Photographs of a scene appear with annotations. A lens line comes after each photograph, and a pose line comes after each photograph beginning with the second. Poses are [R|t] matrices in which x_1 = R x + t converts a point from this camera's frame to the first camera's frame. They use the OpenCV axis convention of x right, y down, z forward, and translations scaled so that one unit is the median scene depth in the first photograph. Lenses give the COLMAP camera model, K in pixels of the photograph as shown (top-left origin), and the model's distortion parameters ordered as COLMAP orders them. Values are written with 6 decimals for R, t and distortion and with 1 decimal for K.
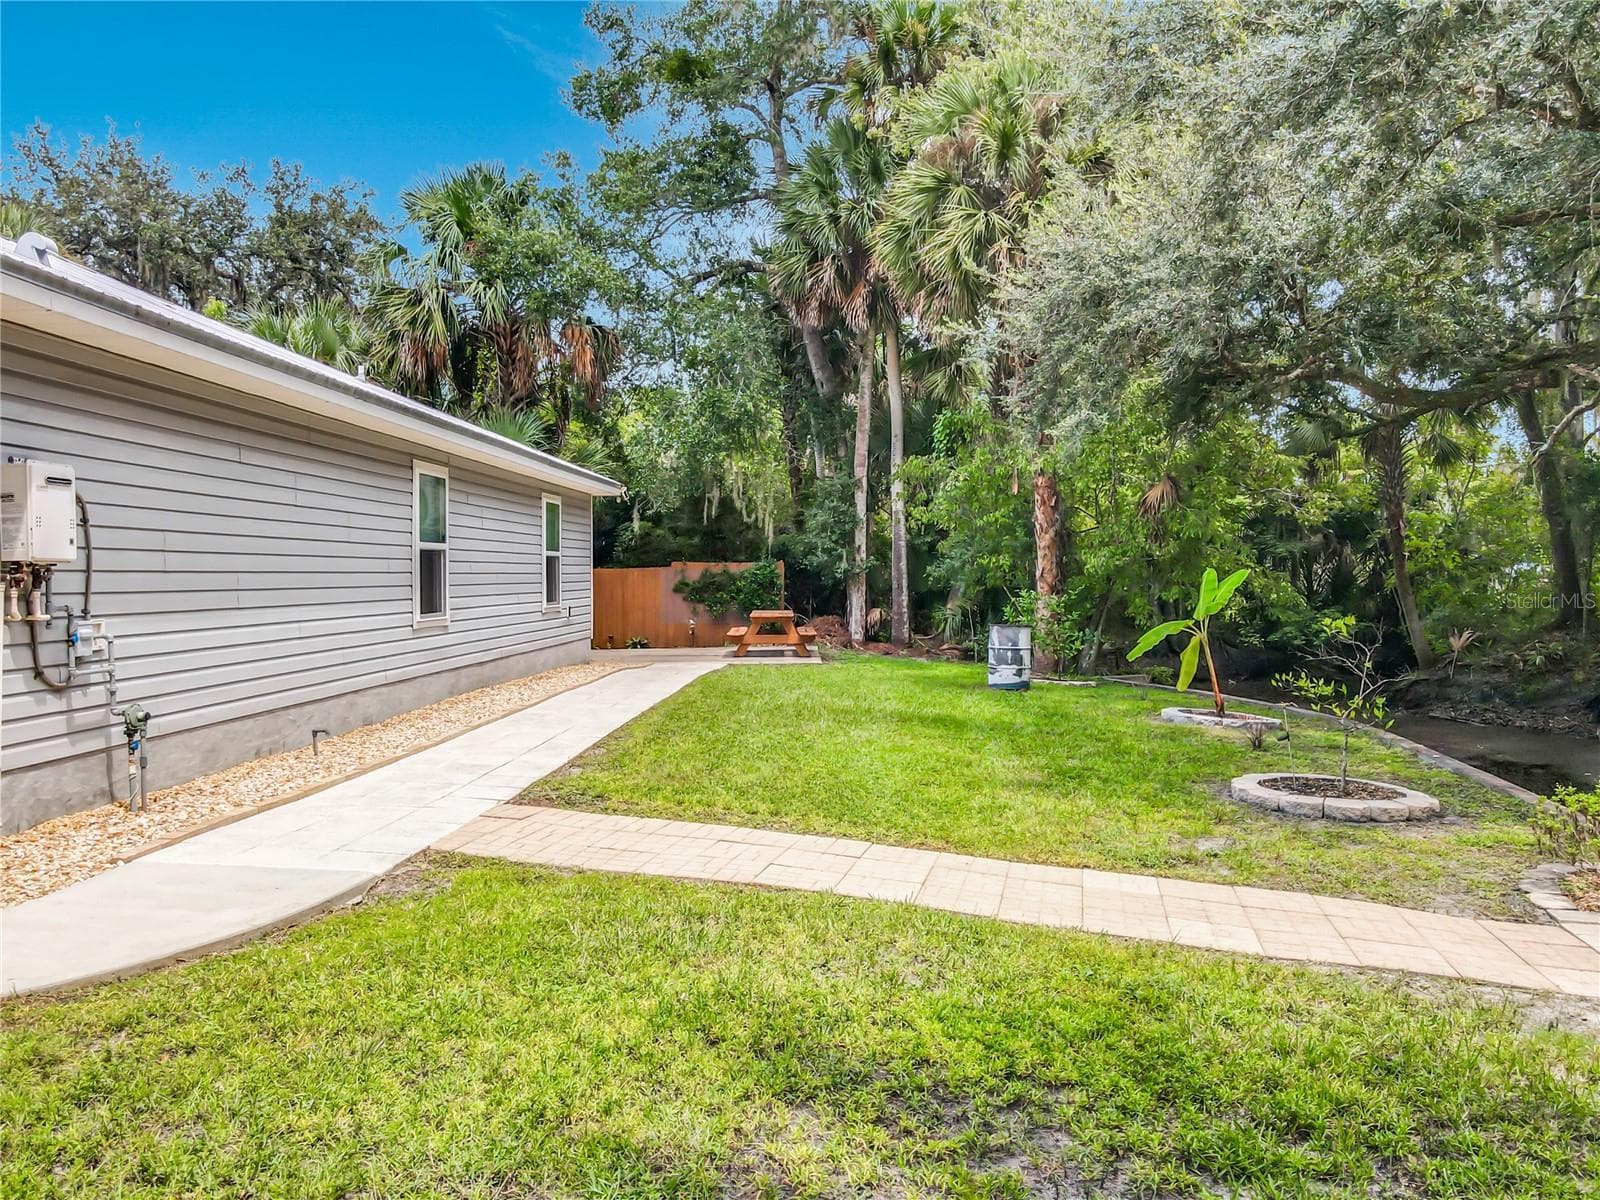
lens RADIAL K [[1194.0, 0, 818.2], [0, 1194.0, 564.6], [0, 0, 1]] dist [-0.008559, 0.010032]
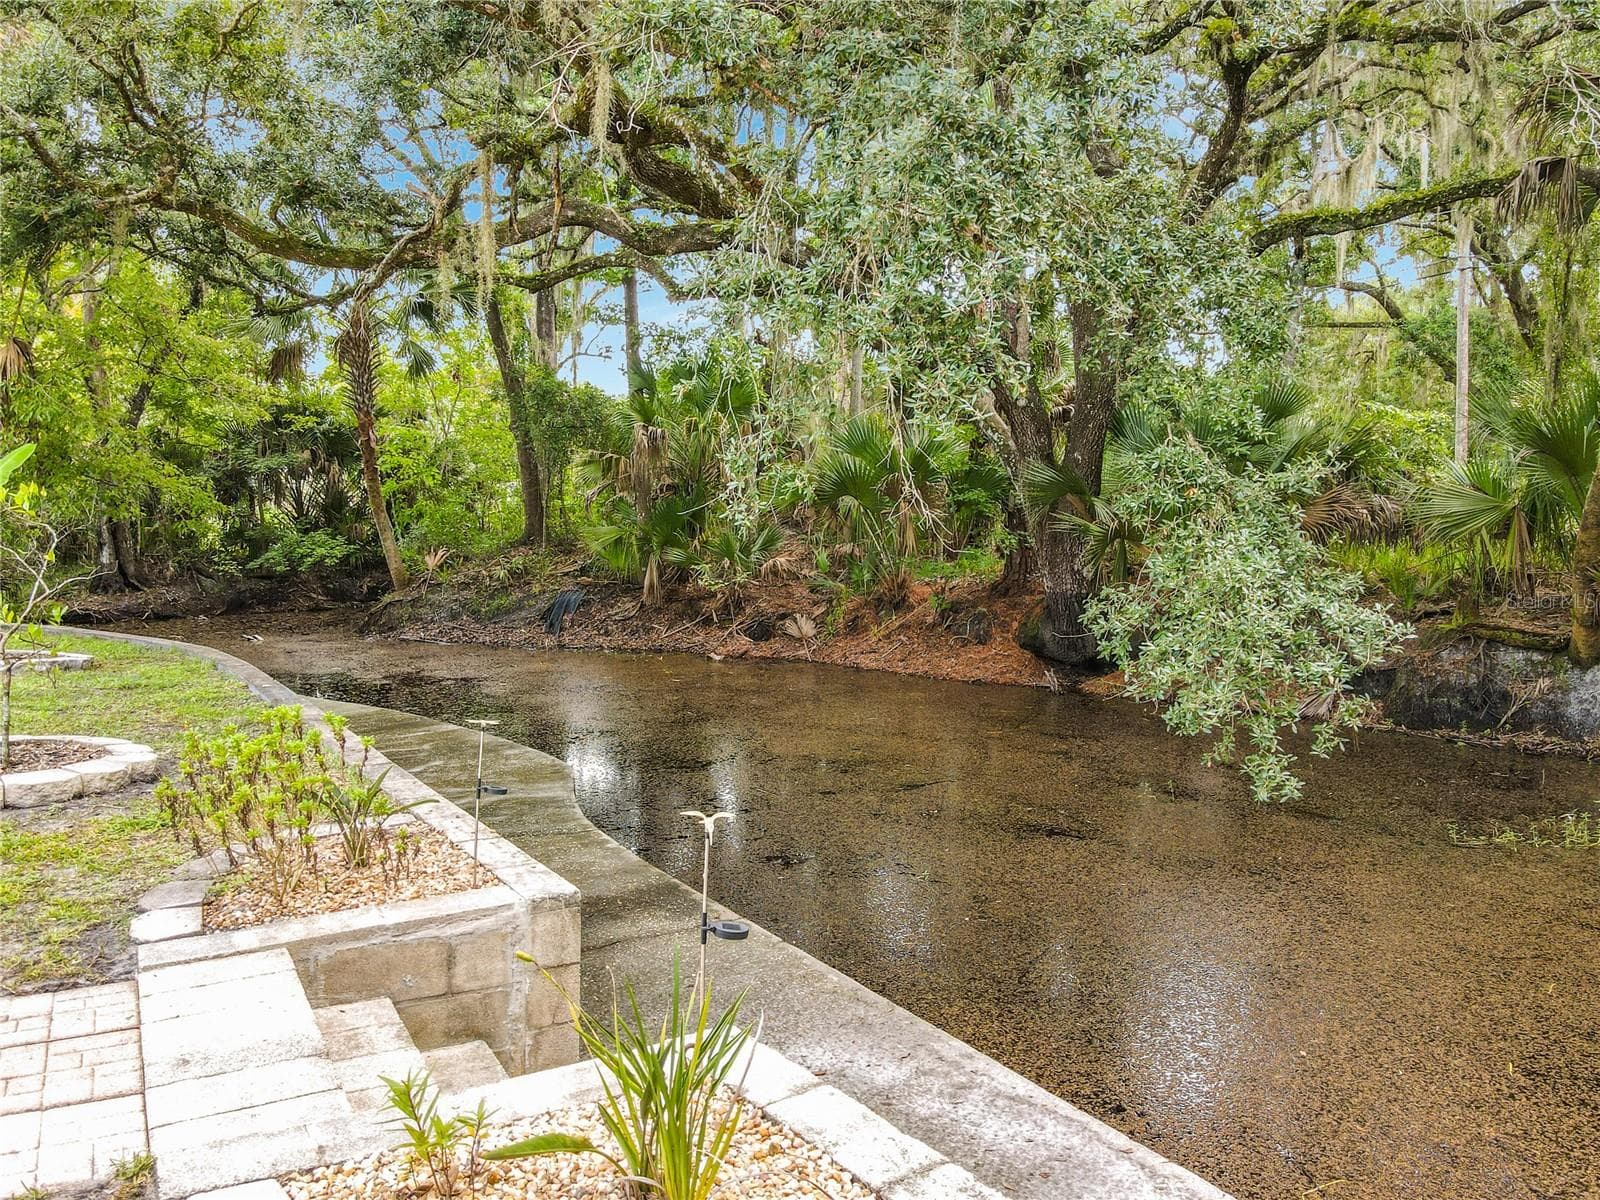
lens RADIAL K [[1194.0, 0, 818.2], [0, 1194.0, 564.6], [0, 0, 1]] dist [-0.008559, 0.010032]
pose [[0.729330, -0.031427, 0.683440, 0.107315], [-0.005315, 0.998654, 0.051593, 0.017397], [-0.684142, -0.041260, 0.728181, 0.085024]]
